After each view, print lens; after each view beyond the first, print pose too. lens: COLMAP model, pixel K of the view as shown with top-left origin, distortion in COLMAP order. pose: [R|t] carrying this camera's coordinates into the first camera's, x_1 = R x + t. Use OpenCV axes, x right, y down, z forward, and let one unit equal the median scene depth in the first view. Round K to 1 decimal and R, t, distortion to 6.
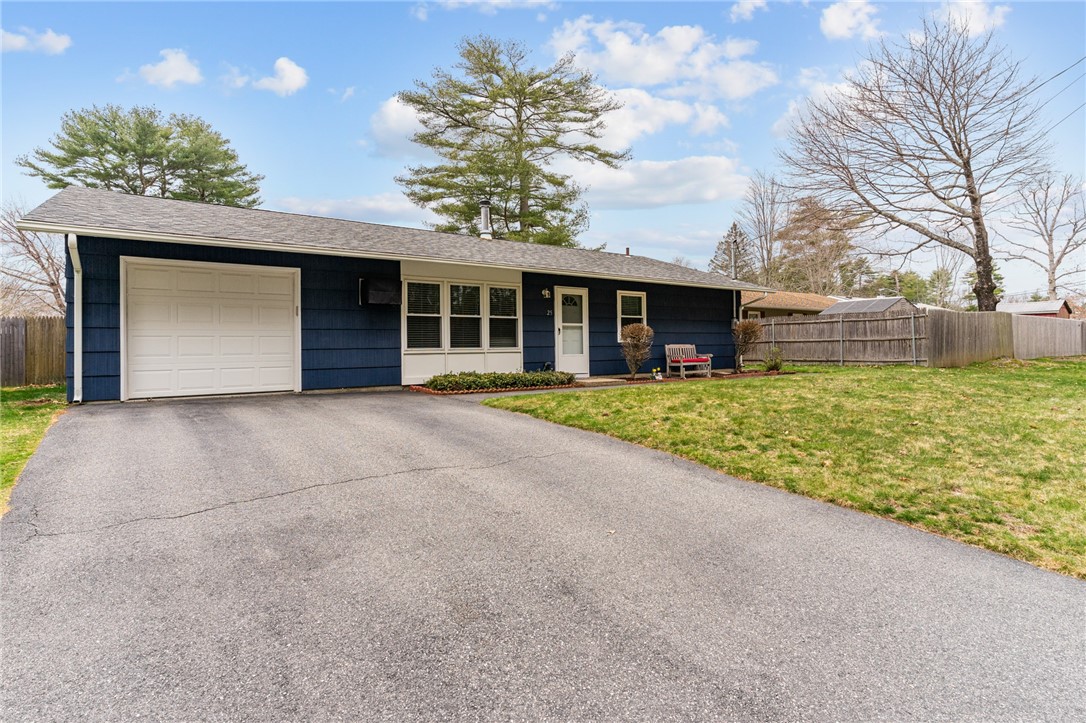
lens RADIAL K [[534.5, 0, 541.7], [0, 534.5, 354.2], [0, 0, 1]] dist [-0.002341, -0.000536]
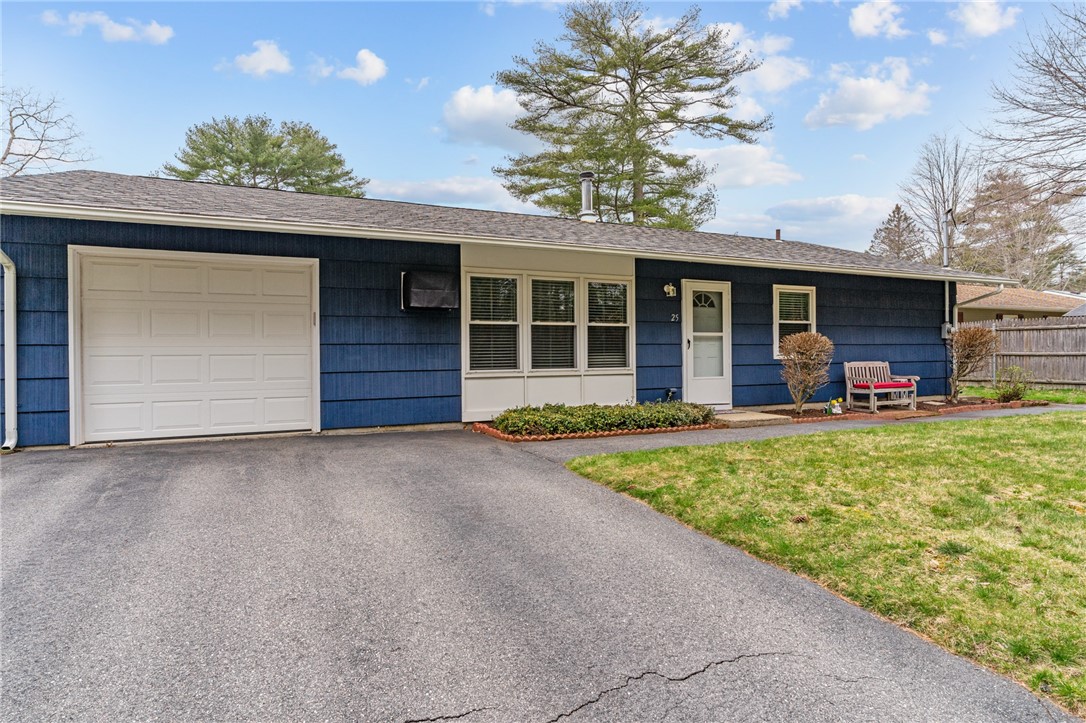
lens RADIAL K [[570.3, 0, 543.0], [0, 570.3, 361.5], [0, 0, 1]] dist [-0.001755, -0.000696]
pose [[0.980789, 0.005682, -0.194989, -0.007694], [-0.005632, 0.999984, 0.000809, -0.017496], [0.194990, 0.000305, 0.980805, 0.209553]]
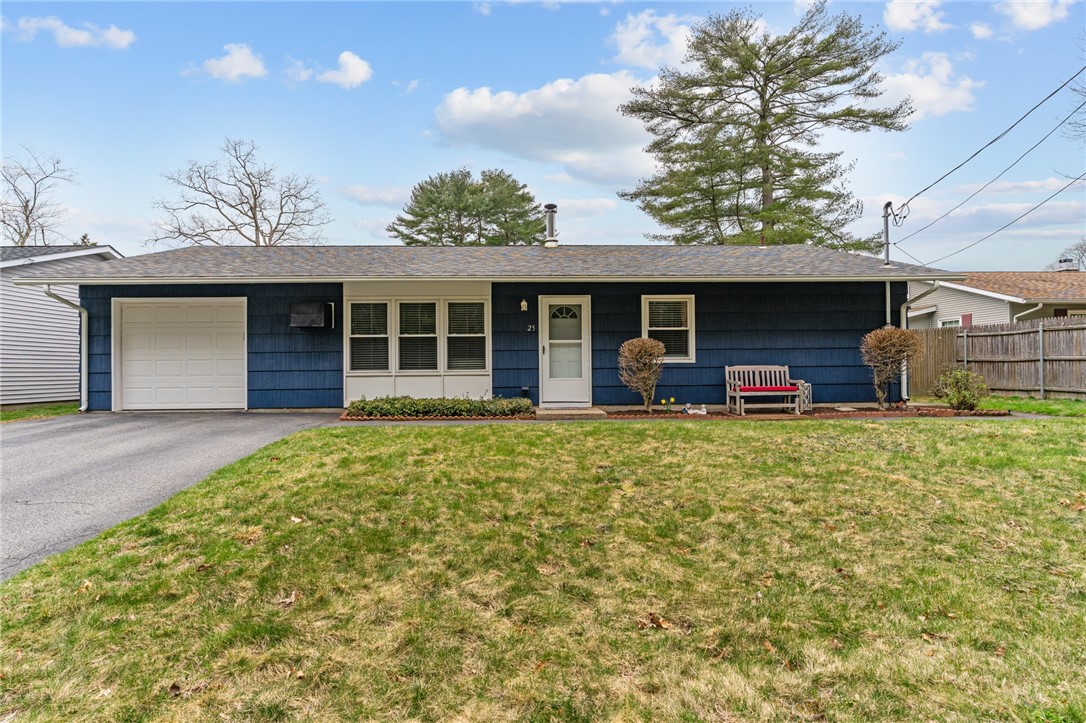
lens RADIAL K [[546.0, 0, 543.0], [0, 546.0, 361.5], [0, 0, 1]] dist [0.004598, 0.000405]
pose [[0.835902, -0.003429, -0.548869, 0.444917], [-0.007797, 0.999805, -0.018120, -0.008934], [0.548824, 0.019426, 0.835712, 0.266165]]
